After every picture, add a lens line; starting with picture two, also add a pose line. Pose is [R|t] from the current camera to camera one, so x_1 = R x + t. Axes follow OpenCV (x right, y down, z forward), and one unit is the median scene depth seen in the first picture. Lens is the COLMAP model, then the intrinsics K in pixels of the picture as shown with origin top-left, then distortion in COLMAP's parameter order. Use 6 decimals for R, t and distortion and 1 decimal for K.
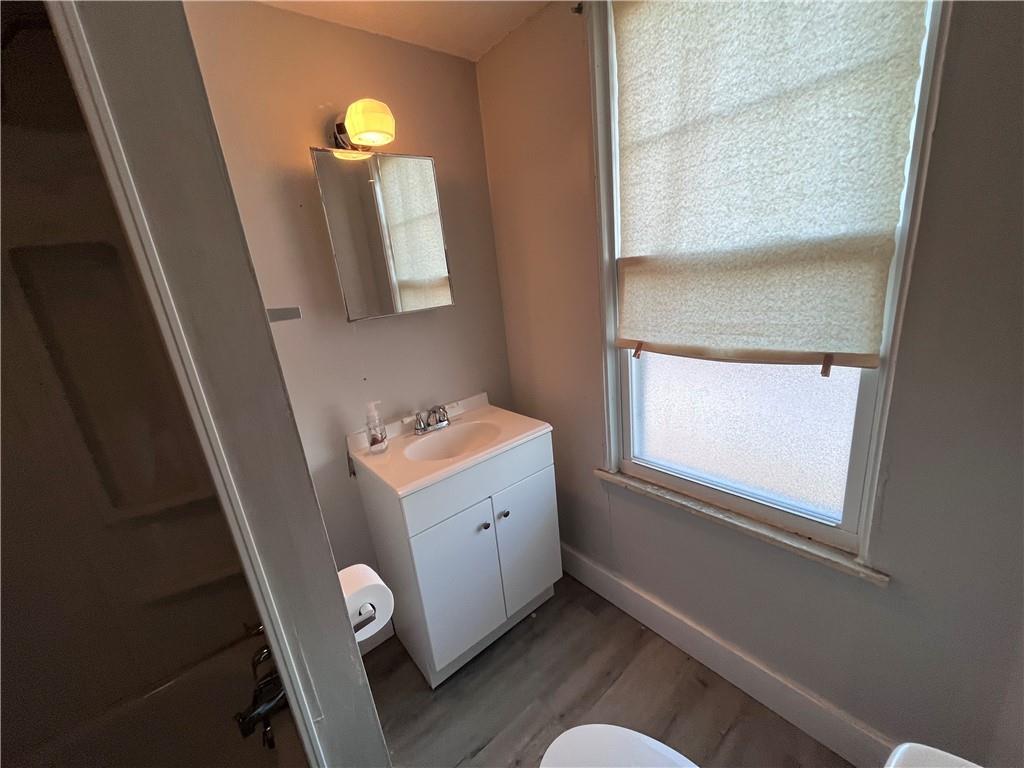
lens RADIAL K [[410.1, 0, 512.0], [0, 410.1, 384.0], [0, 0, 1]] dist [-0.003107, -0.000283]
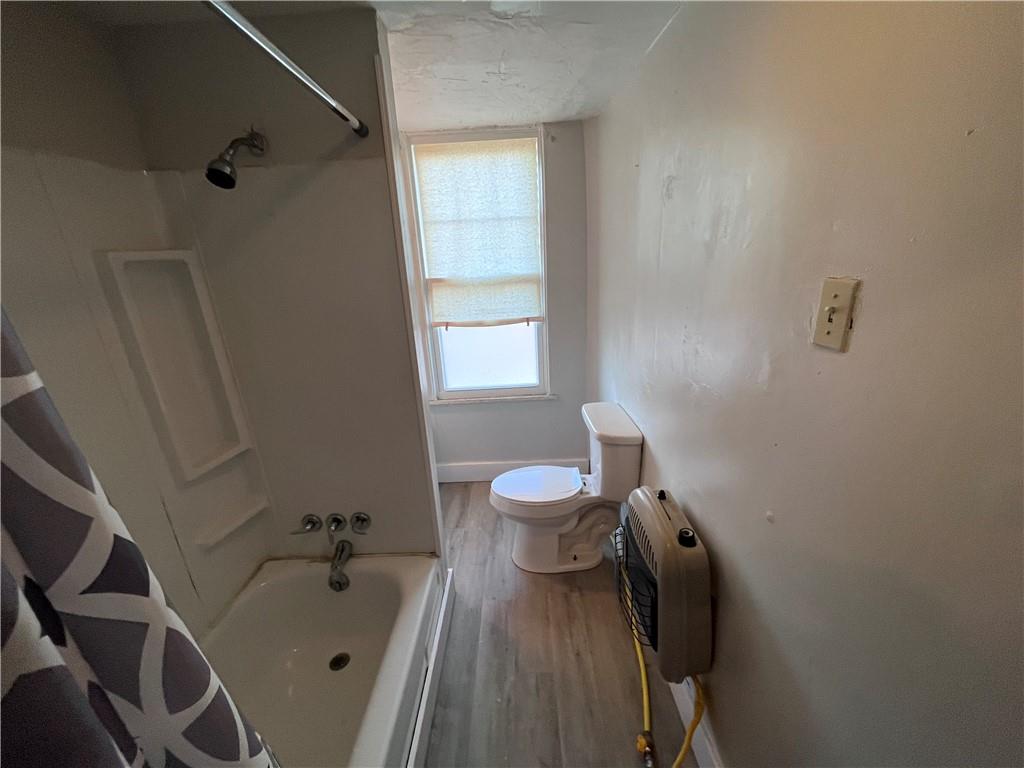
lens RADIAL K [[410.1, 0, 512.0], [0, 410.1, 384.0], [0, 0, 1]] dist [-0.003107, -0.000283]
pose [[0.643049, -0.165246, 0.747785, -1.130244], [0.190197, 0.980310, 0.053072, 0.156439], [-0.741831, 0.108099, 0.661816, -0.534423]]
